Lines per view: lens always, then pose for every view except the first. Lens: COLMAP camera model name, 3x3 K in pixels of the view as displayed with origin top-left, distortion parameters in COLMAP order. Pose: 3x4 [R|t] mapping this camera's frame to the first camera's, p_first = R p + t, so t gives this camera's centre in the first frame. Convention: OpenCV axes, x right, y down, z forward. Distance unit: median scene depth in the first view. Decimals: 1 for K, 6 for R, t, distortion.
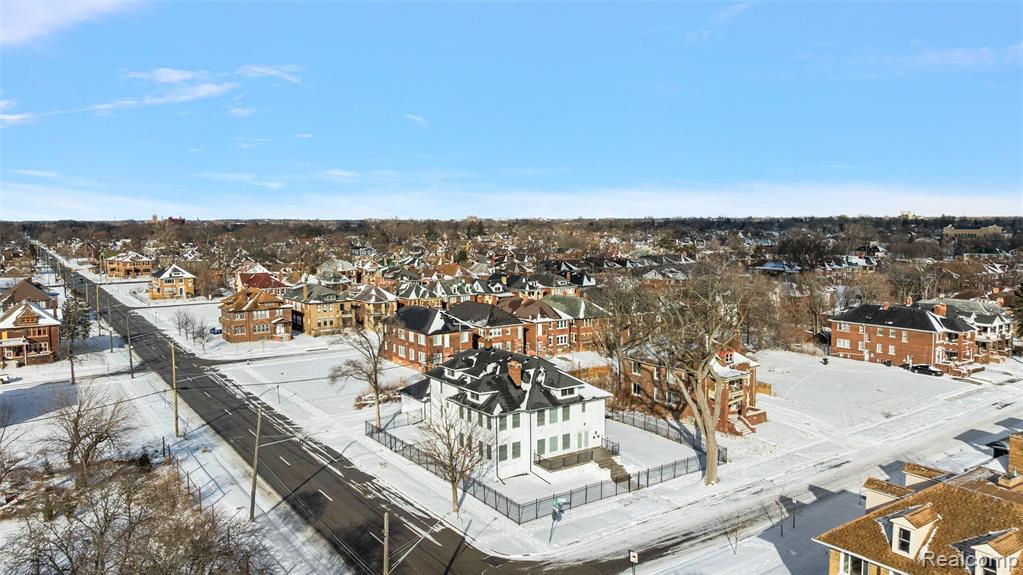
lens RADIAL K [[740.2, 0, 515.4], [0, 740.2, 285.8], [0, 0, 1]] dist [-0.016375, -0.004908]
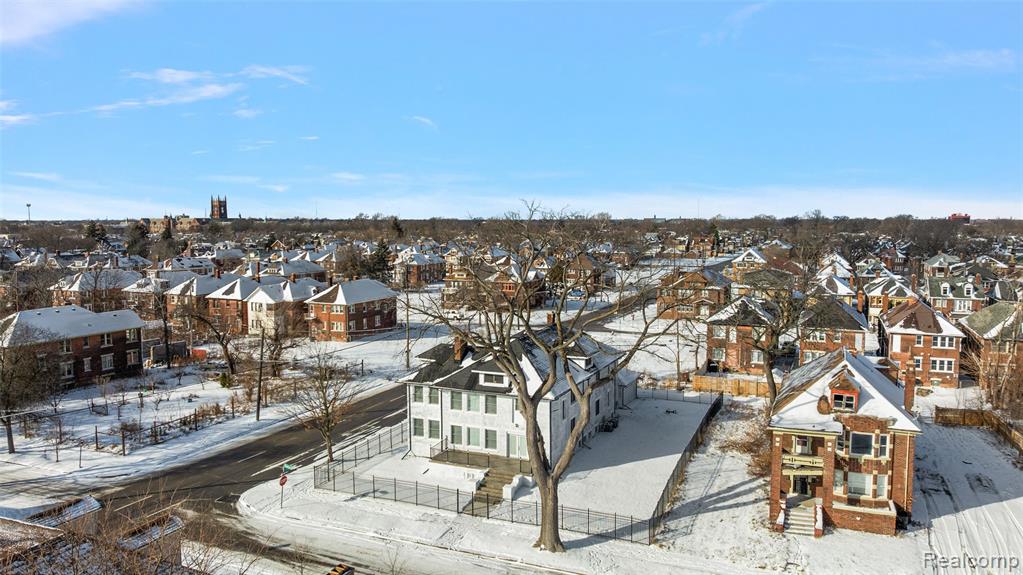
lens RADIAL K [[740.2, 0, 515.4], [0, 740.2, 285.8], [0, 0, 1]] dist [-0.016375, -0.004908]
pose [[0.529142, 0.080373, -0.844718, 0.753668], [-0.079173, 0.995838, 0.045157, 0.004169], [0.844831, 0.042984, 0.533303, 0.581828]]
